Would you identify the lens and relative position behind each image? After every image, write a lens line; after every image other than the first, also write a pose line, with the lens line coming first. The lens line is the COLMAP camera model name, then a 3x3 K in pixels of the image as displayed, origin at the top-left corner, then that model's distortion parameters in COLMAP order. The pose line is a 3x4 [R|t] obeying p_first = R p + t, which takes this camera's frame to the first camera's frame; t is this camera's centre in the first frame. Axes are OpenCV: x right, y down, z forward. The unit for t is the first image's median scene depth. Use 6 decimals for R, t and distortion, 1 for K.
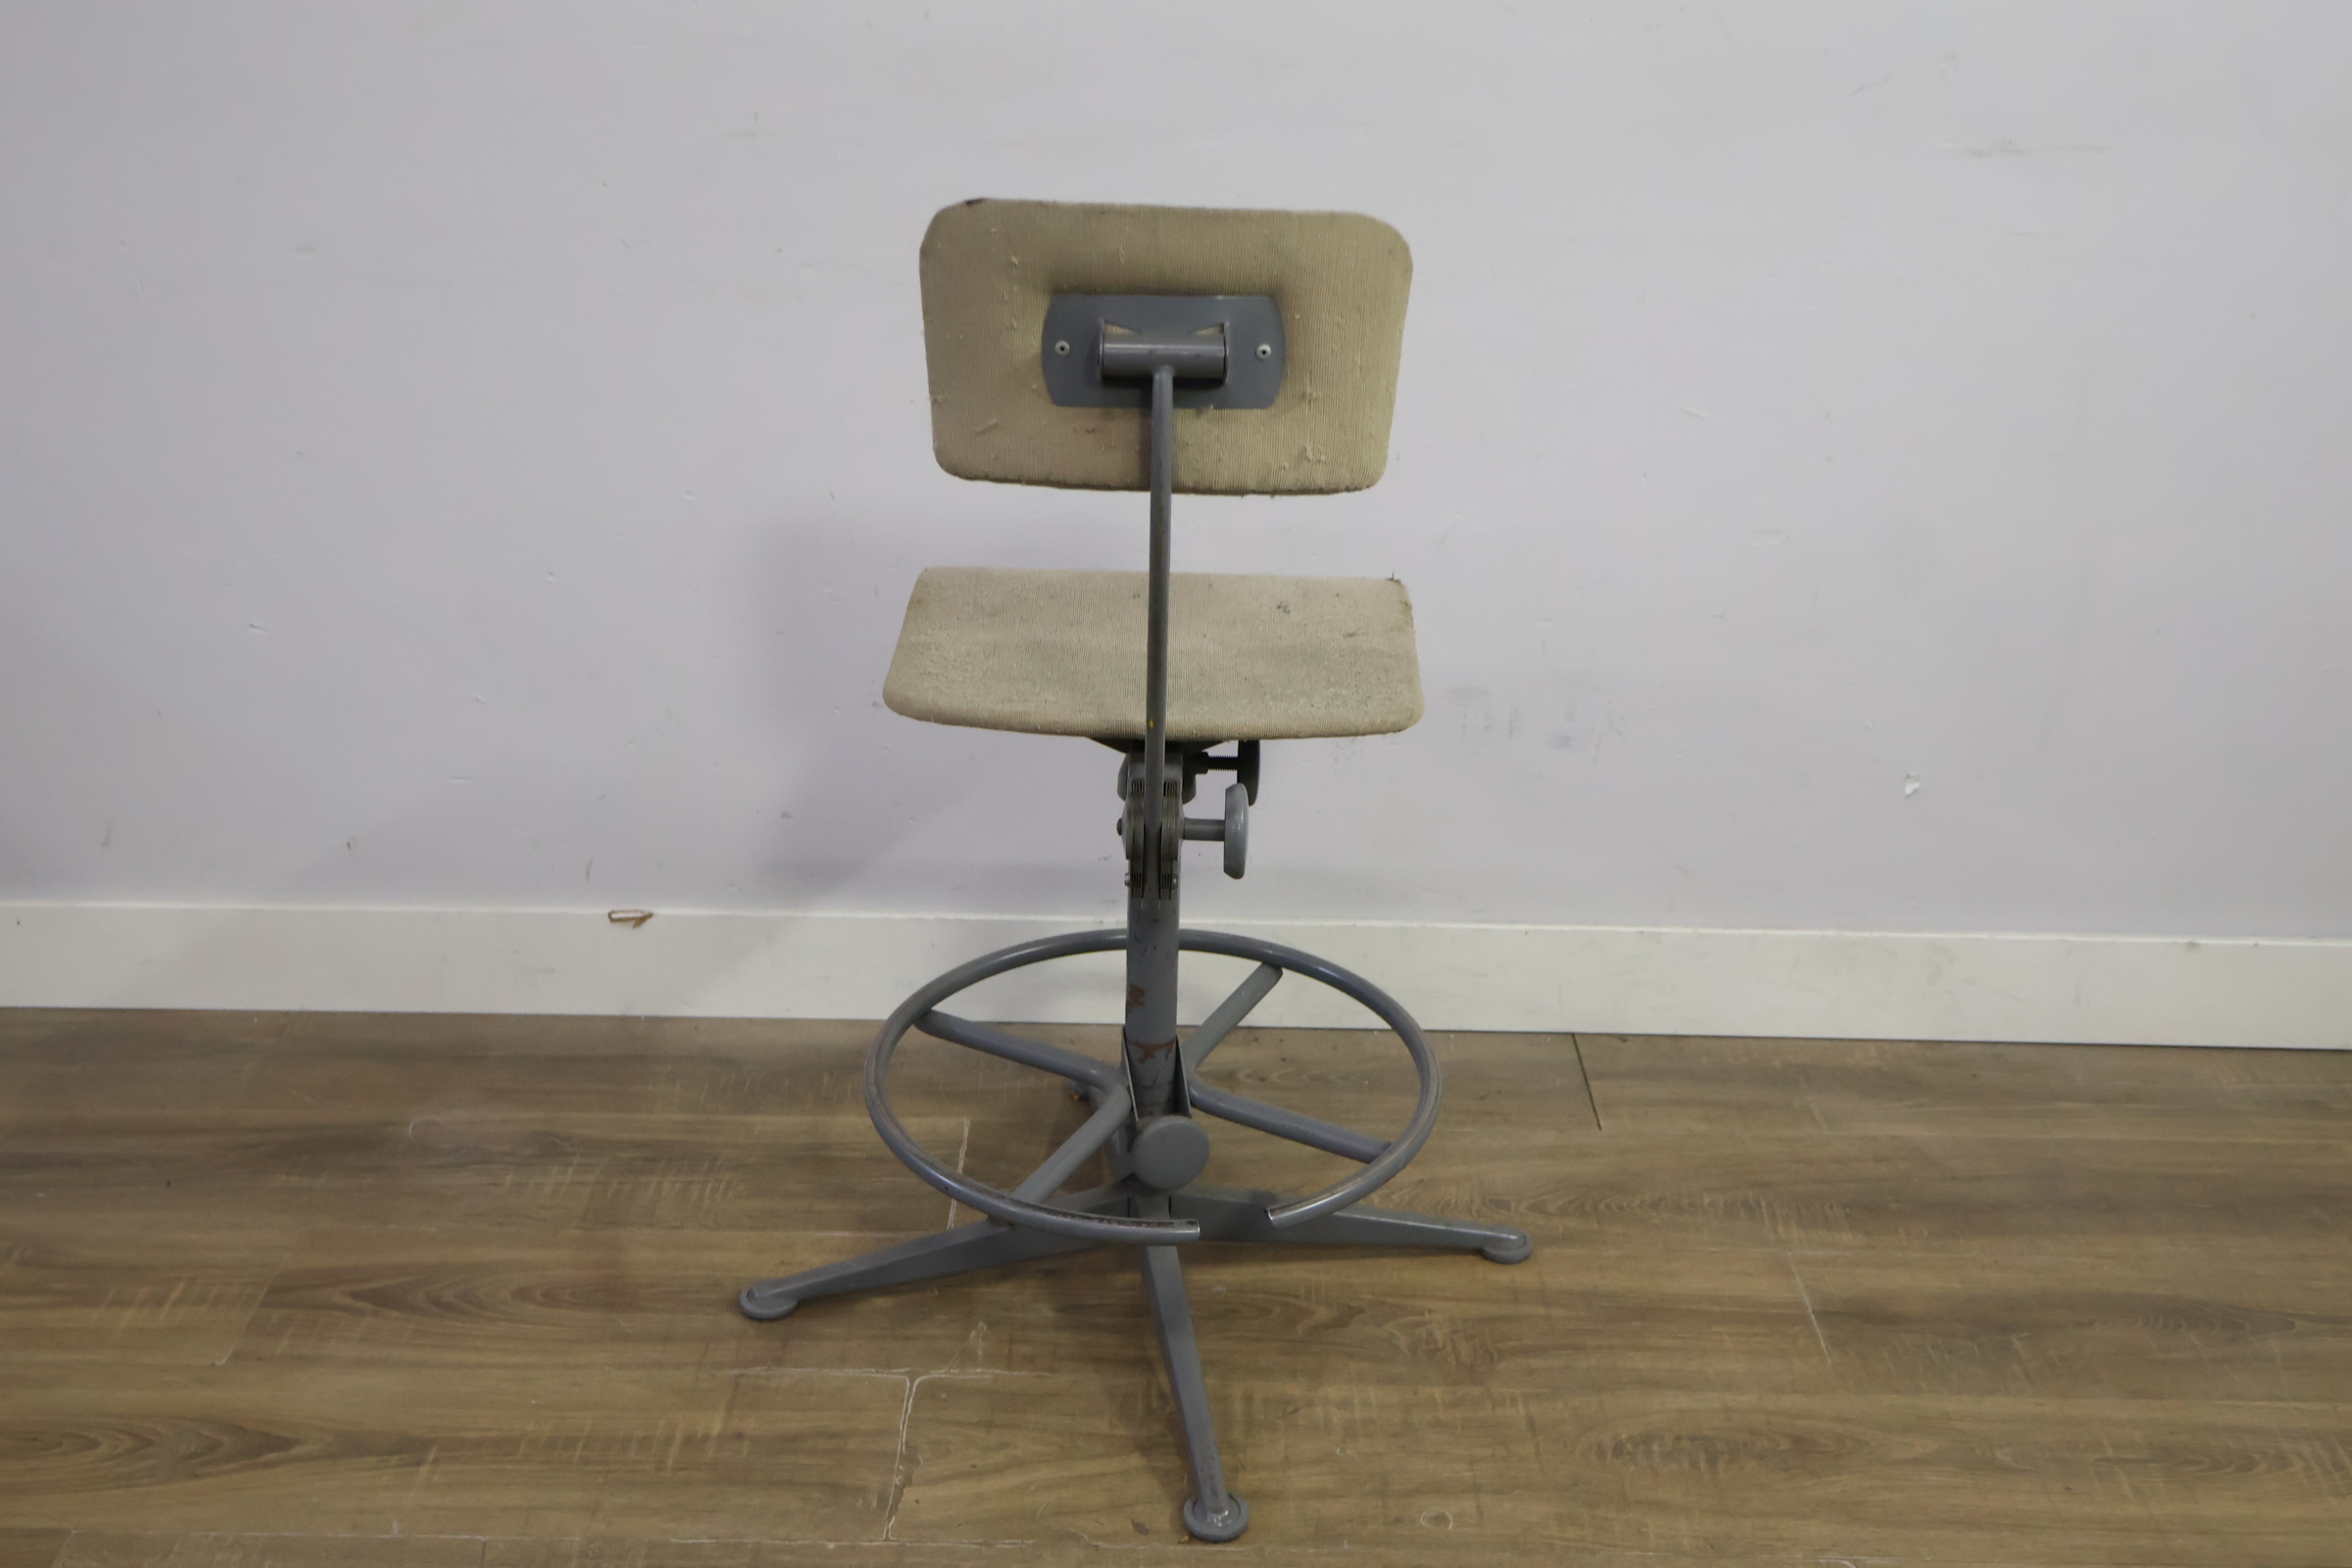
lens RADIAL K [[2594.5, 0, 1176.0], [0, 2594.5, 784.0], [0, 0, 1]] dist [0.019023, -0.003714]
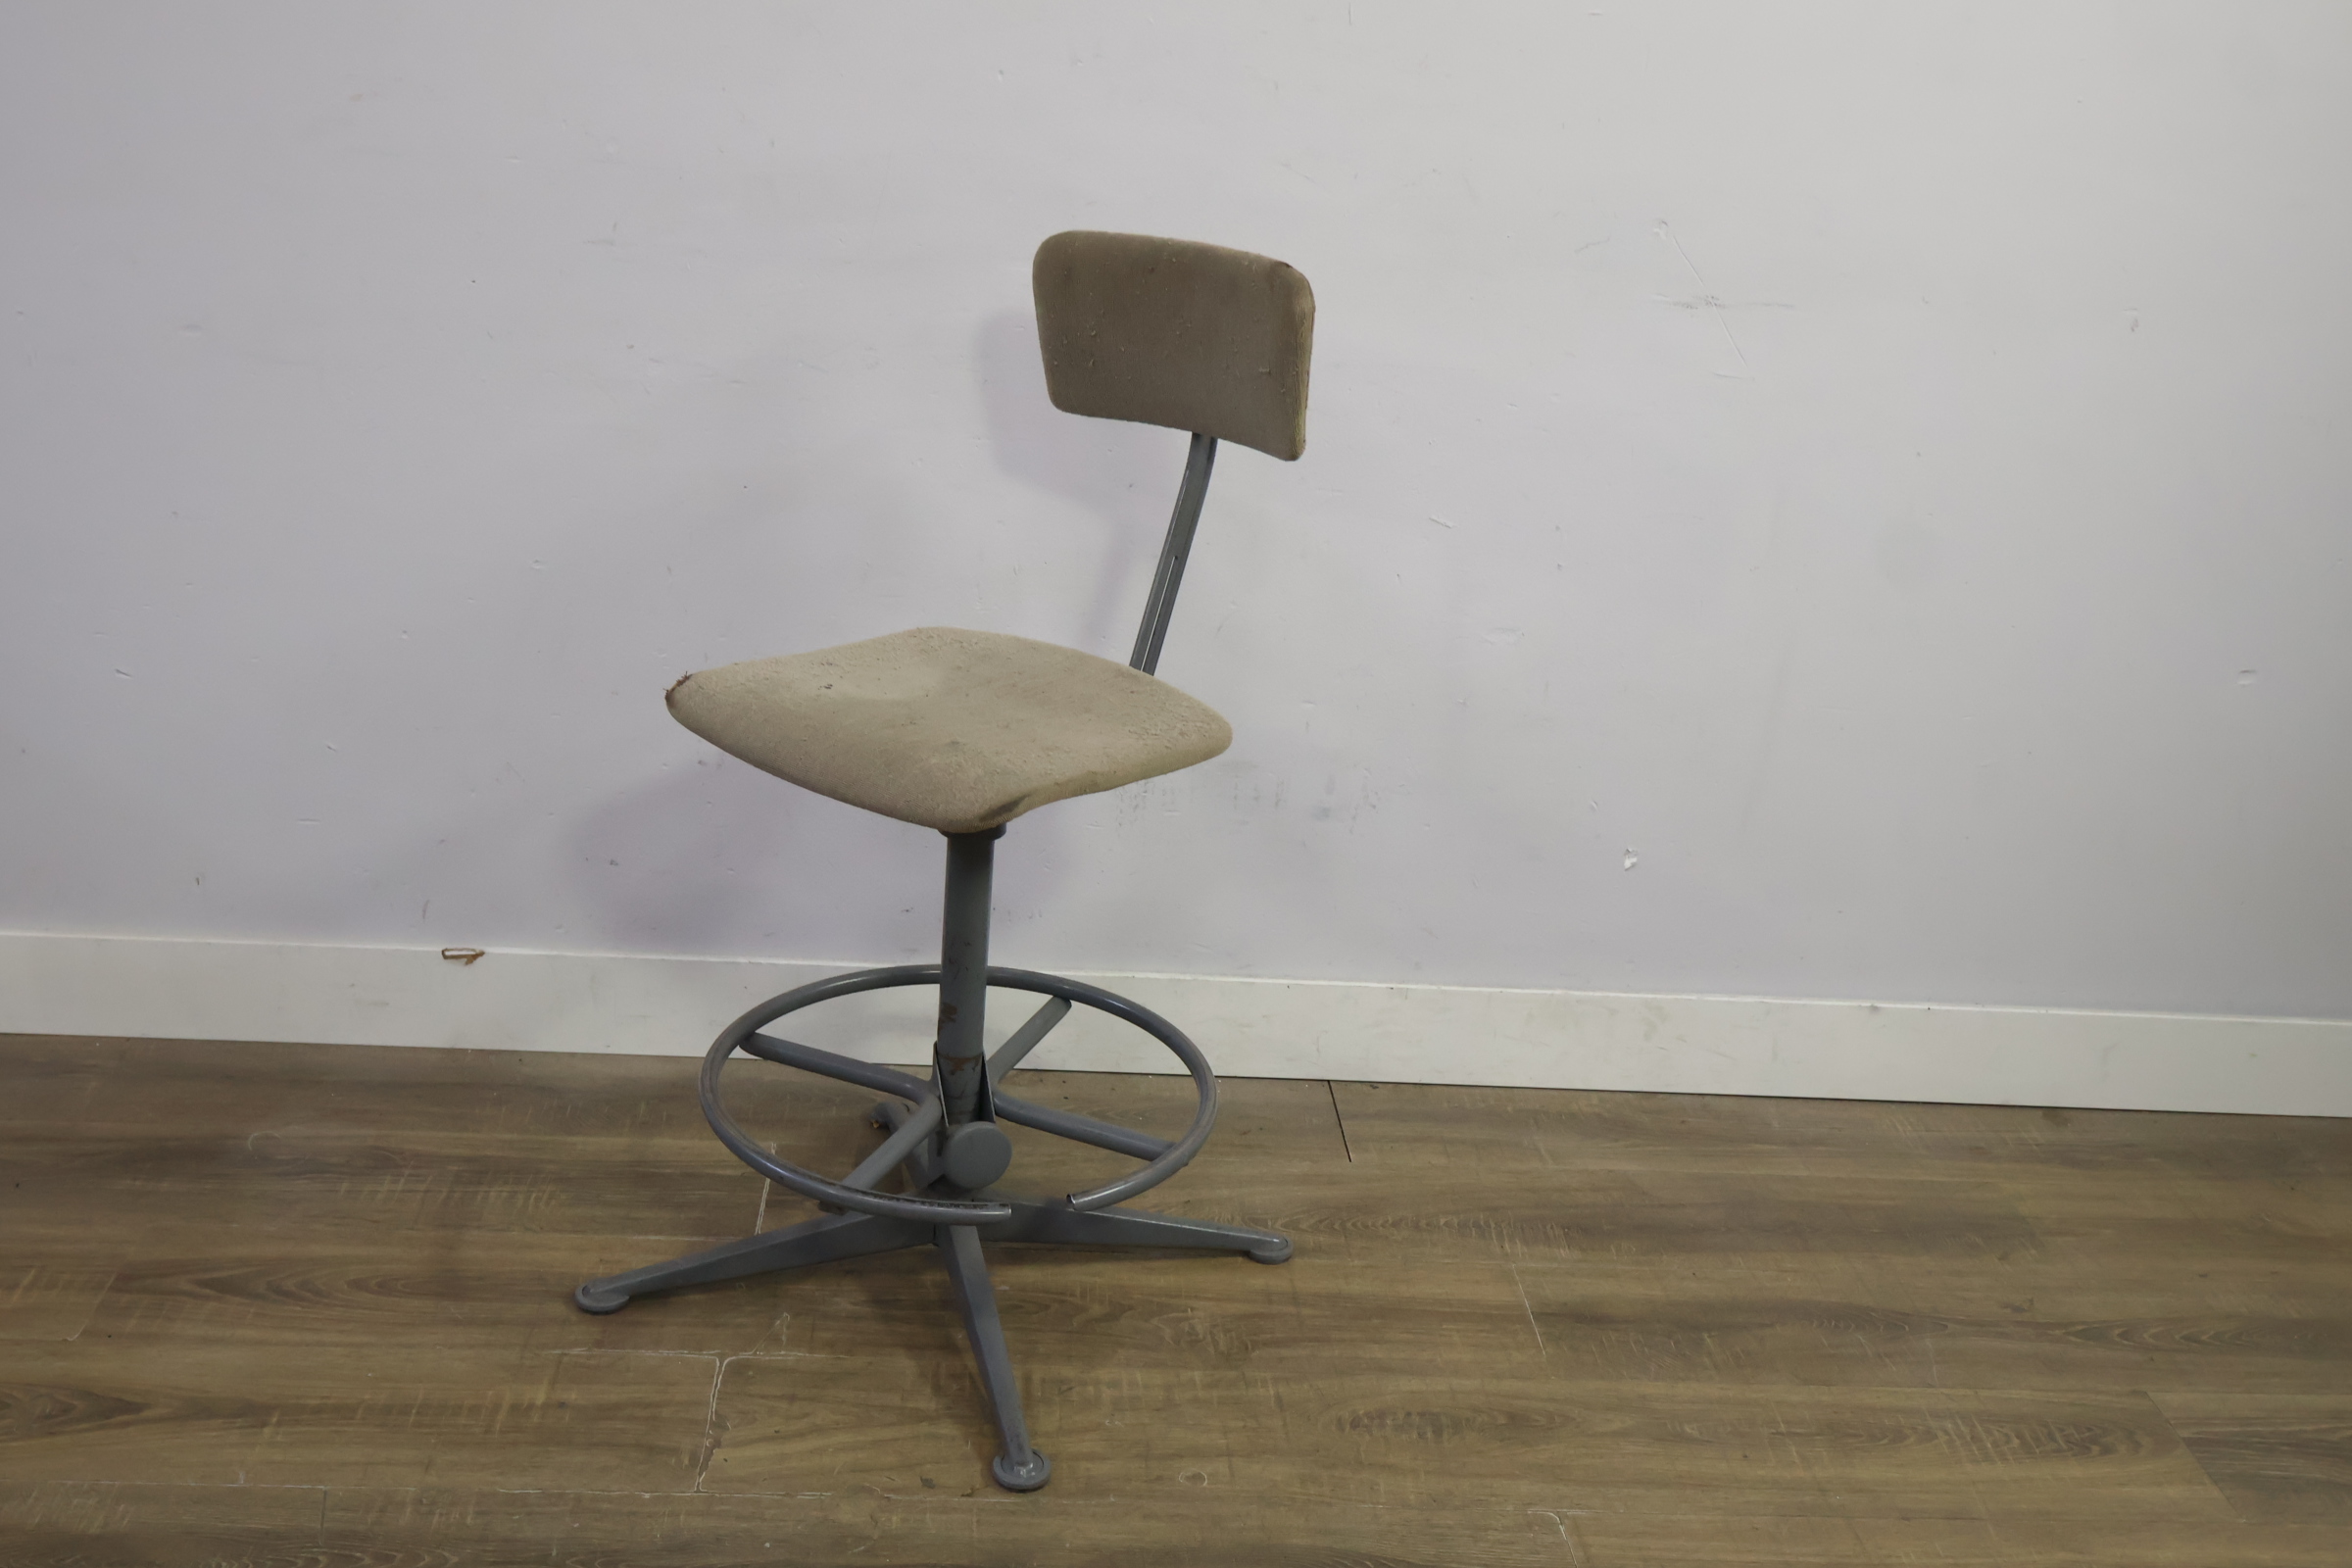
lens RADIAL K [[2619.2, 0, 1176.0], [0, 2619.2, 784.0], [0, 0, 1]] dist [0.007671, 0.032570]
pose [[0.996340, 0.026811, 0.081168, -0.006467], [-0.021675, 0.997746, -0.063503, 0.052003], [-0.082688, 0.061511, 0.994675, -0.132384]]
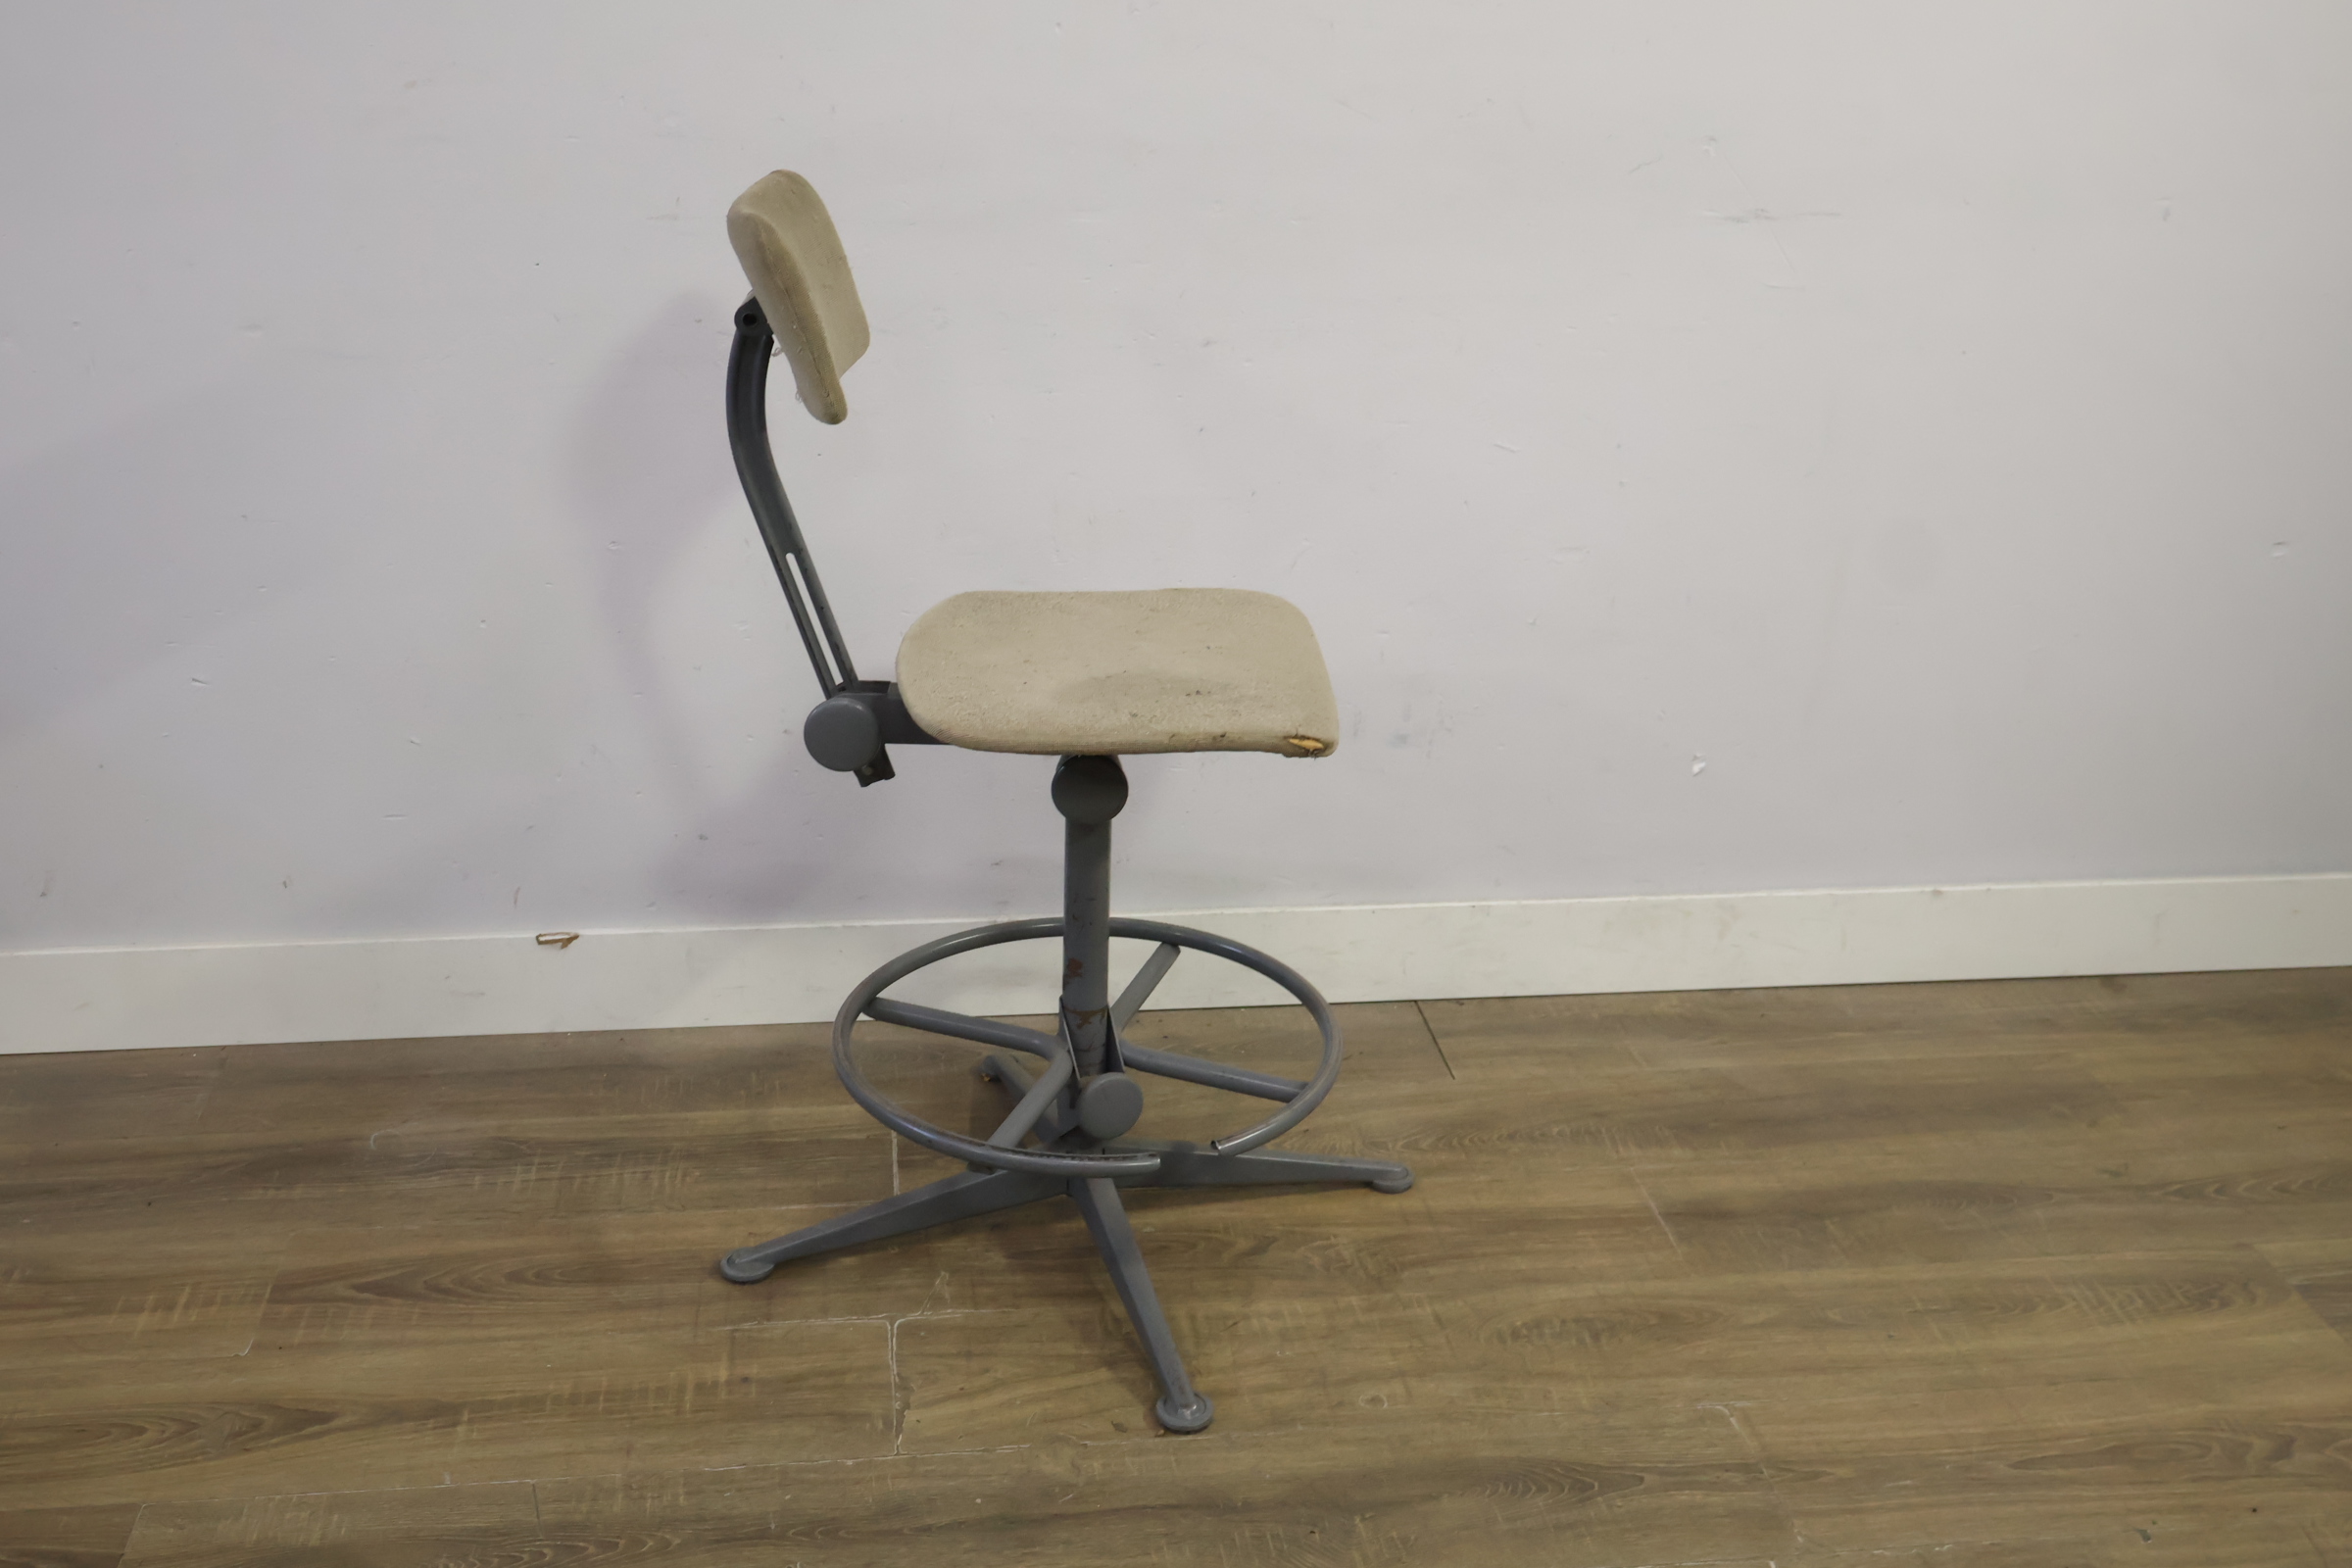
lens RADIAL K [[2628.0, 0, 1185.4], [0, 2628.0, 781.1], [0, 0, 1]] dist [0.018968, 0.015497]
pose [[0.989164, -0.043539, 0.140210, -0.123619], [0.047881, 0.998468, -0.027742, 0.034362], [-0.138787, 0.034155, 0.989733, -0.140954]]
